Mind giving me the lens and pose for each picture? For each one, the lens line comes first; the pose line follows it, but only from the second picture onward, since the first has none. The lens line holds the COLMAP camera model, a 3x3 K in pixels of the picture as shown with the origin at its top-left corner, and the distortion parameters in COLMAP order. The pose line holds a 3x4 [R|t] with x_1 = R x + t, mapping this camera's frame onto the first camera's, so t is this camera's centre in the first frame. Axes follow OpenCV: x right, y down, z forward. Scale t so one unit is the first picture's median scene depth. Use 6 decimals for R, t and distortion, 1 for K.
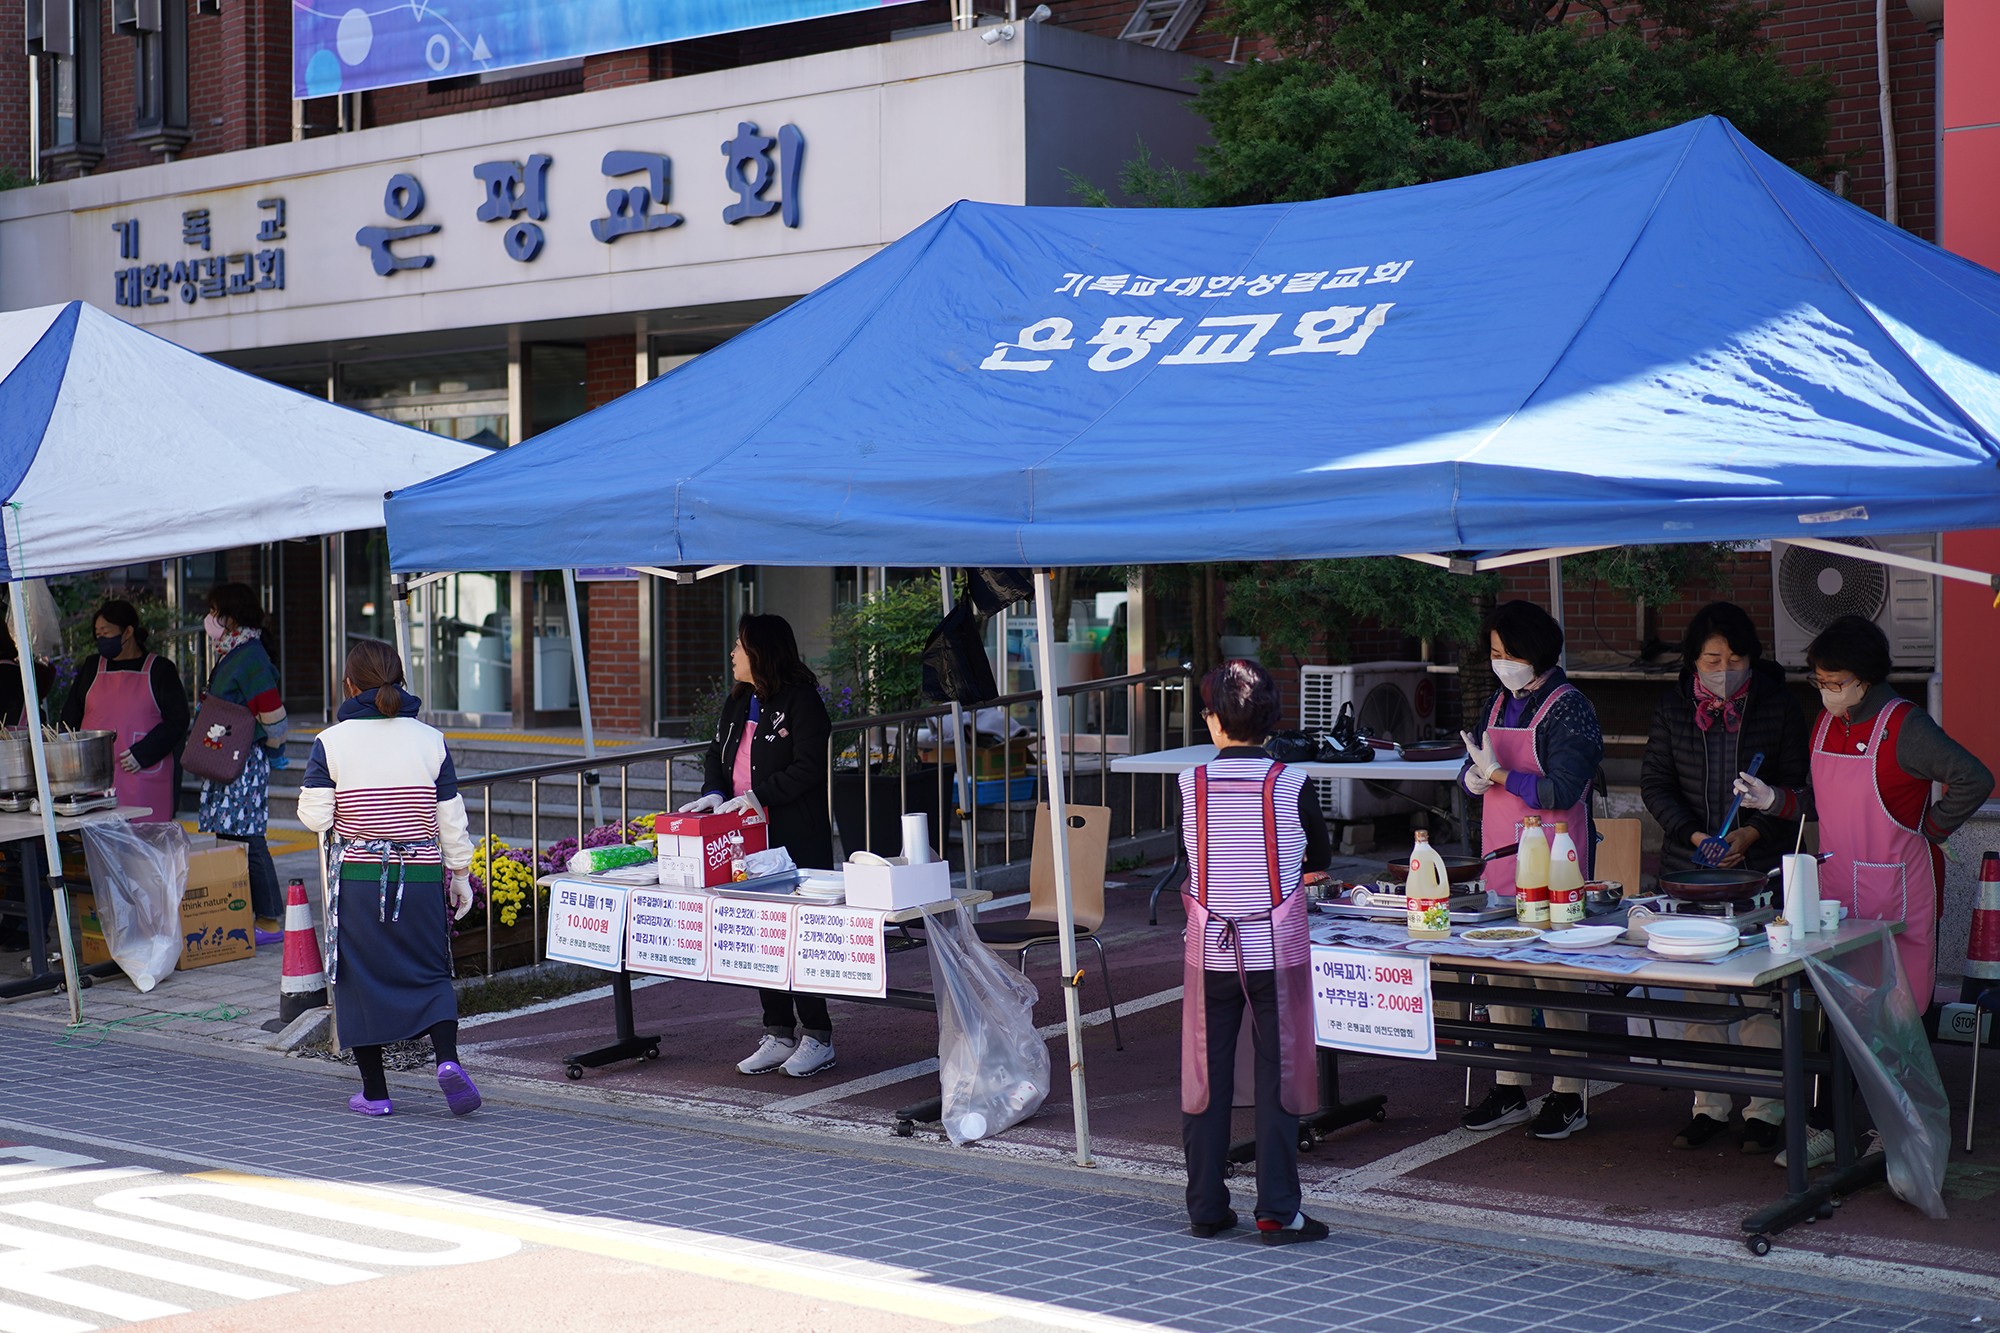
lens RADIAL K [[3103.0, 0, 1000.5], [0, 3103.0, 674.3], [0, 0, 1]] dist [0.007461, -0.061913]
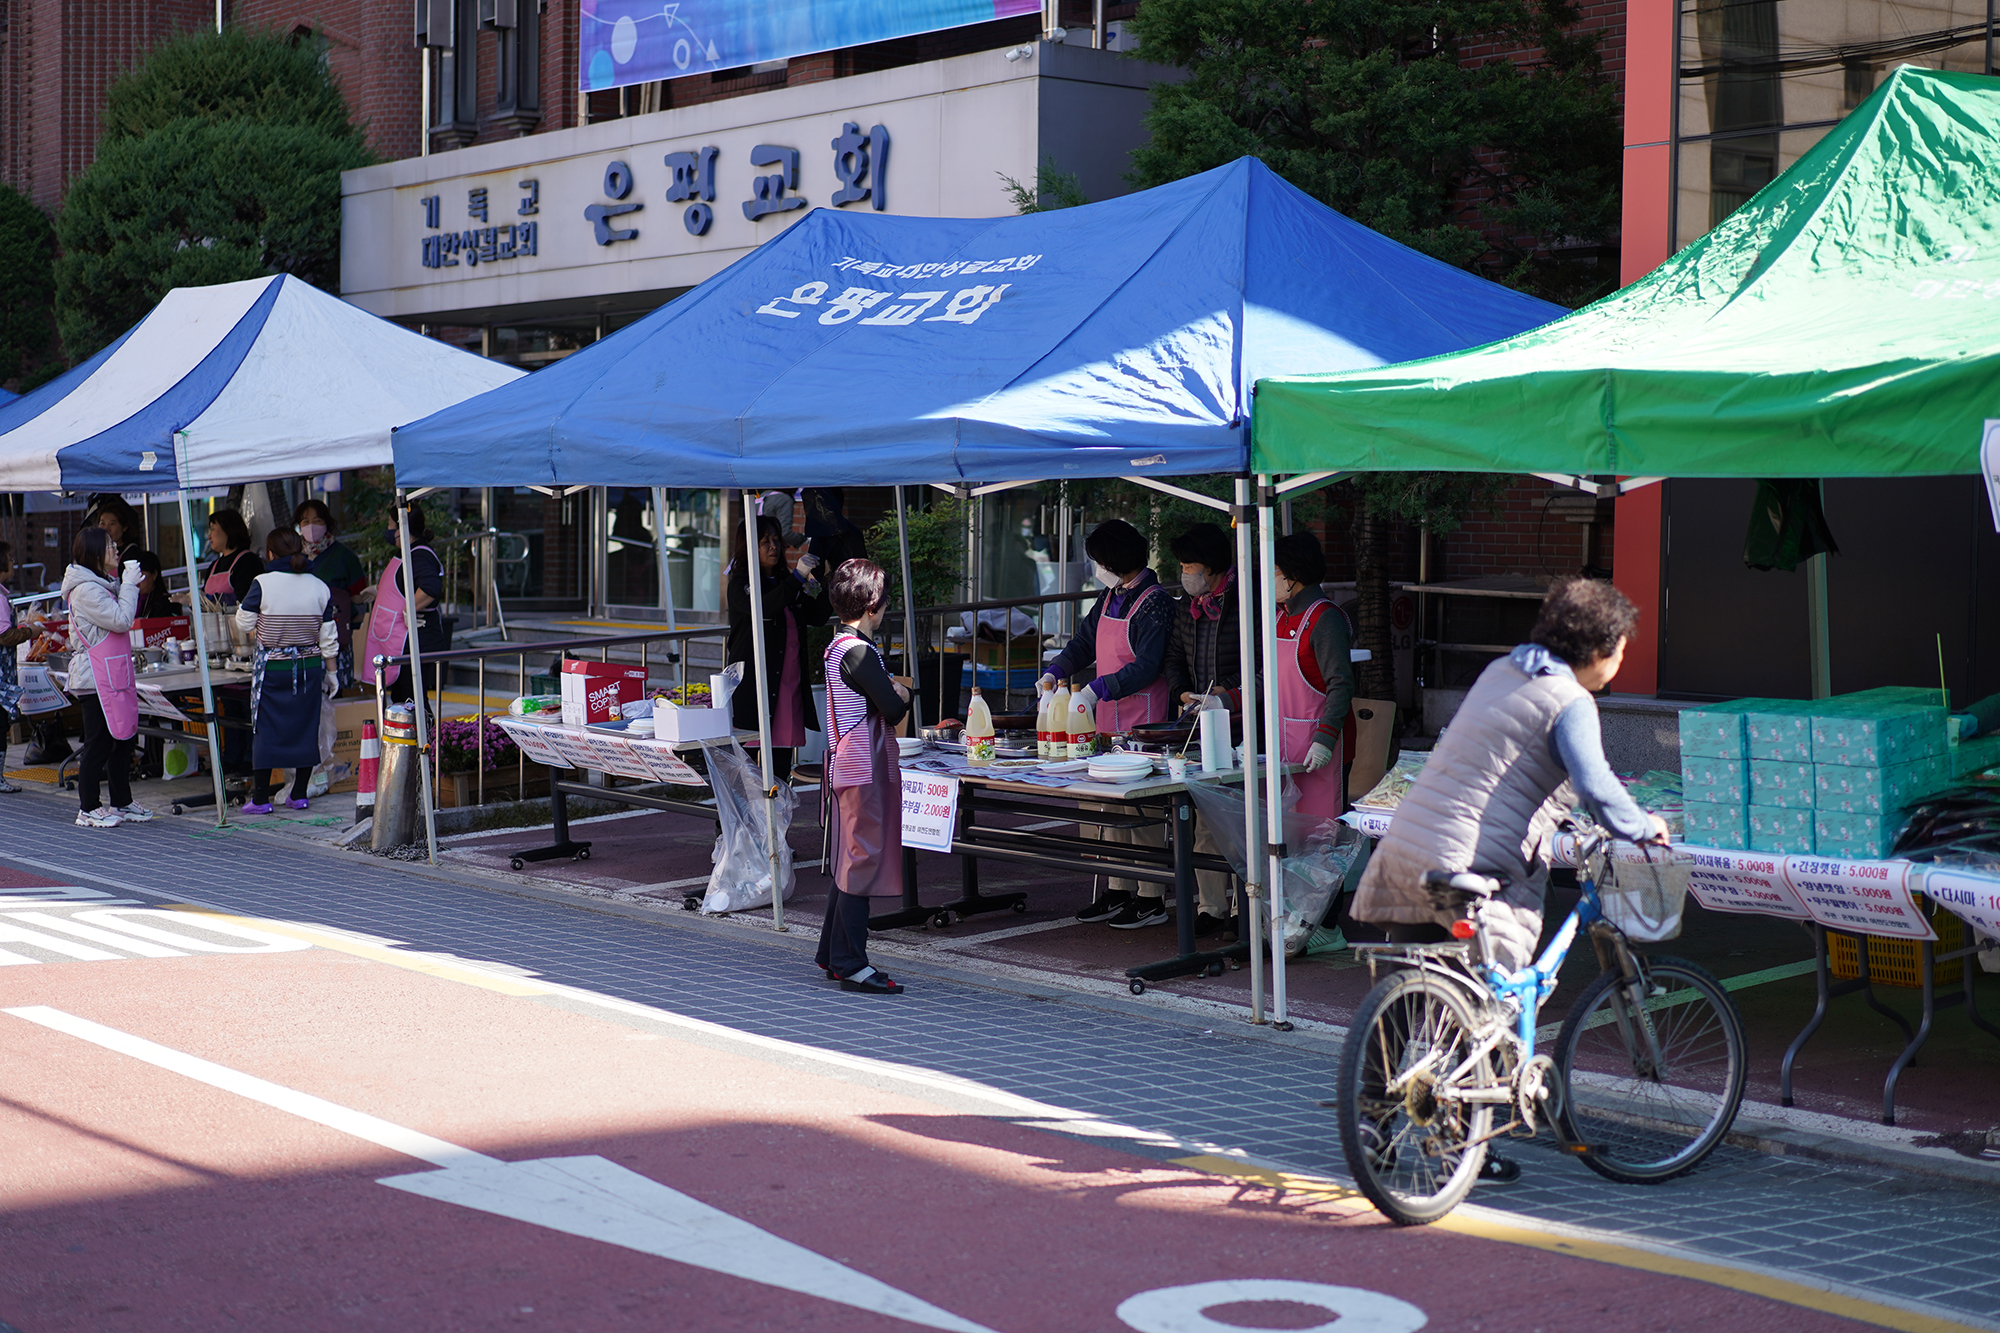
lens RADIAL K [[3103.0, 0, 1000.5], [0, 3103.0, 674.3], [0, 0, 1]] dist [0.007461, -0.061913]
pose [[0.980263, 0.028687, -0.195604, 0.203561], [-0.024355, 0.999403, 0.024513, 0.005409], [0.196190, -0.019265, 0.980377, -0.165957]]
